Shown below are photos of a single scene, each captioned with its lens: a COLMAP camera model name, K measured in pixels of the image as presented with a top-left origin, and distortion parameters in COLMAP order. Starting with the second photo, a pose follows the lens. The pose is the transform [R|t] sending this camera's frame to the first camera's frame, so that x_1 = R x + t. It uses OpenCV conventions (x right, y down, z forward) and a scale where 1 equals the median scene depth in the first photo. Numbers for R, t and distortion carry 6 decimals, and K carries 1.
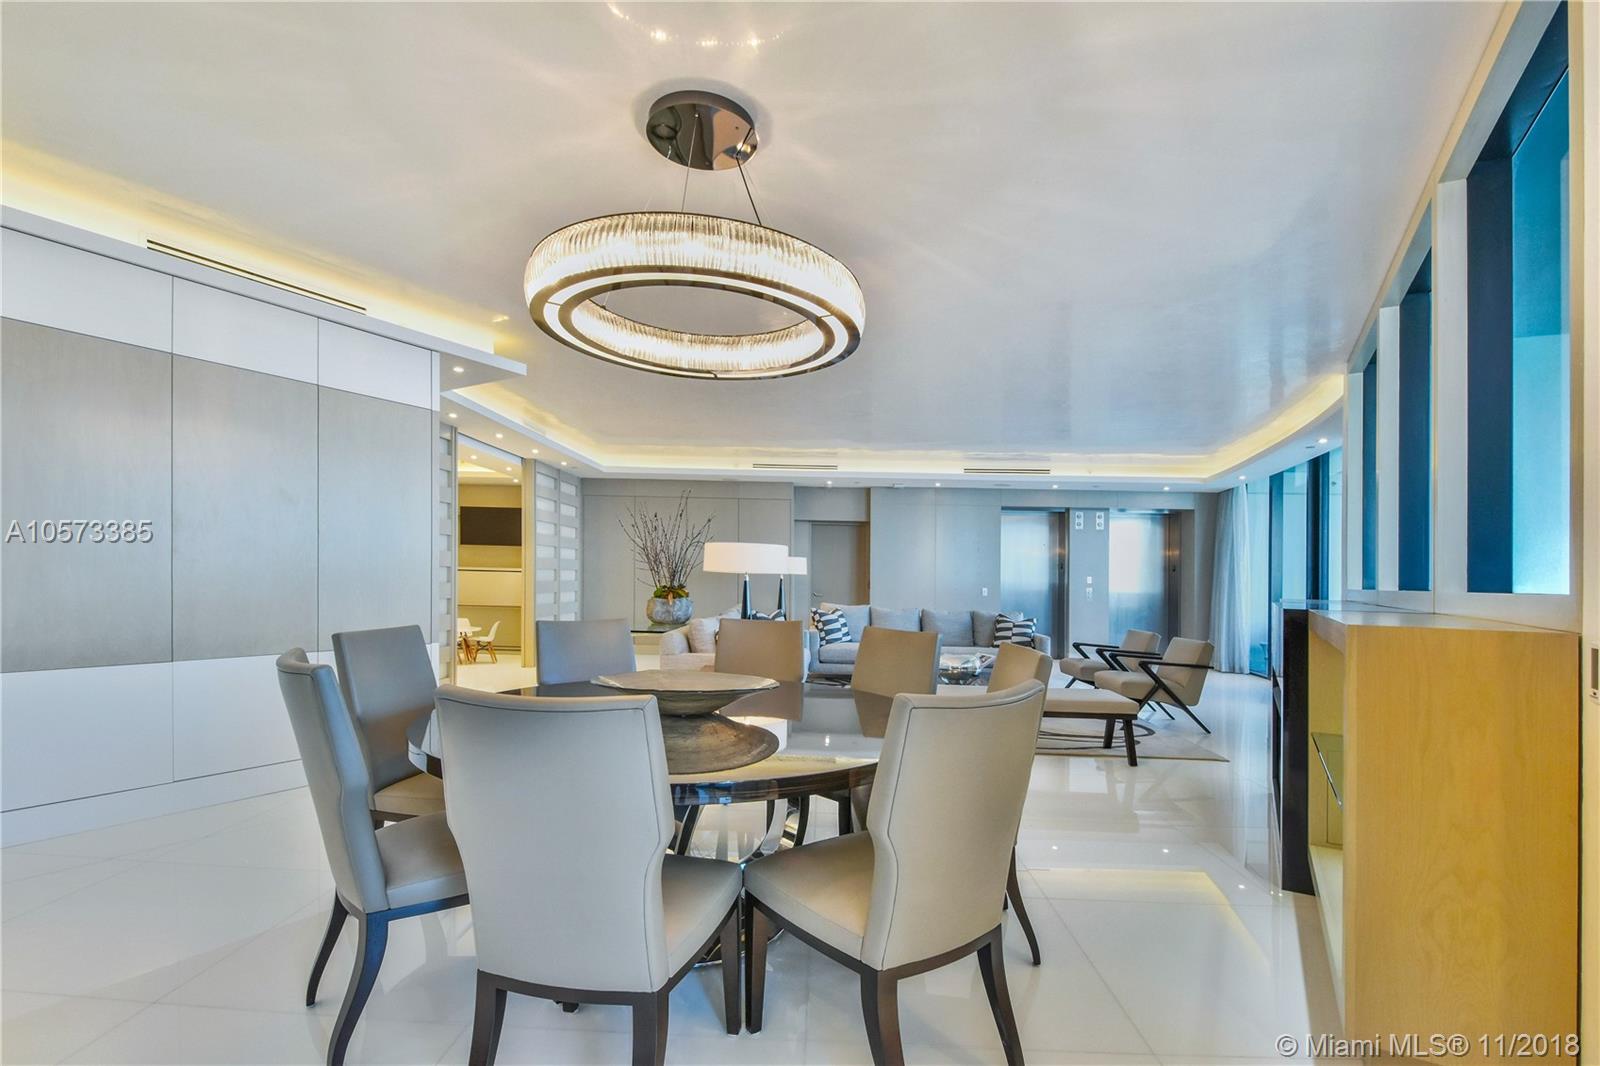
lens RADIAL K [[719.1, 0, 802.1], [0, 719.1, 559.6], [0, 0, 1]] dist [0.021280, -0.000084]
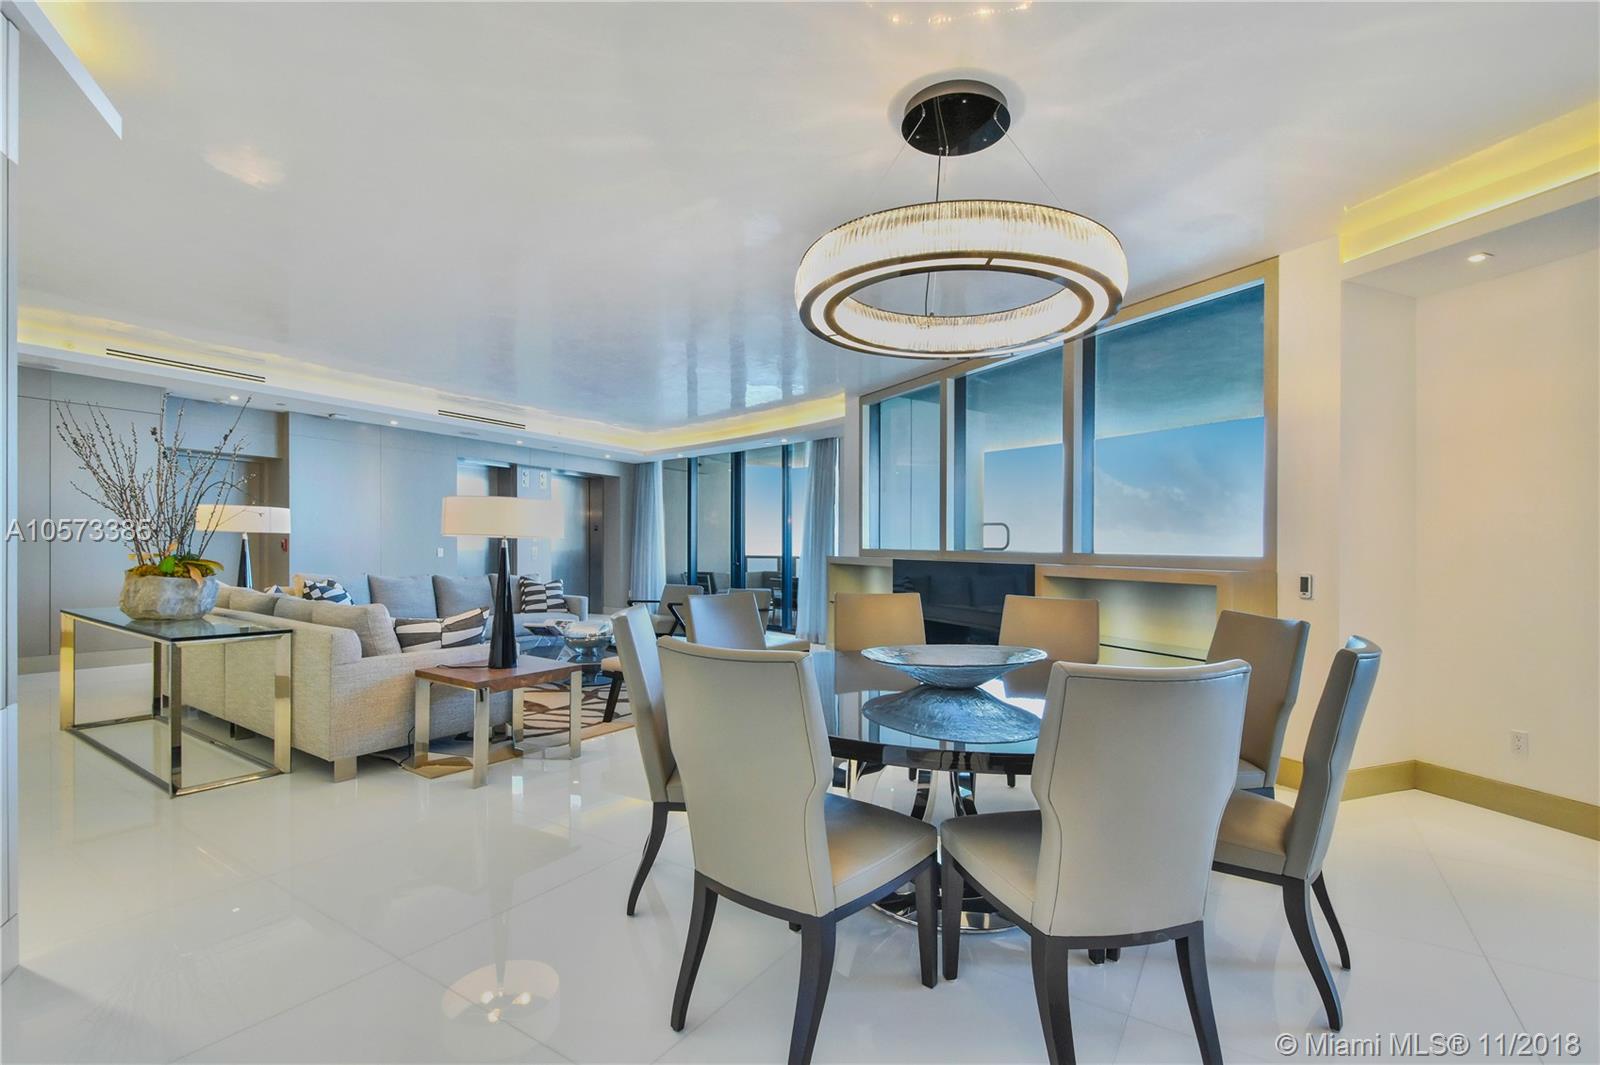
lens RADIAL K [[712.8, 0, 805.7], [0, 712.8, 561.3], [0, 0, 1]] dist [0.019426, -0.020930]
pose [[0.509444, -0.029336, 0.860004, -0.276147], [-0.027524, 0.998352, 0.050360, -0.000998], [-0.860063, -0.049326, 0.507797, 0.177074]]
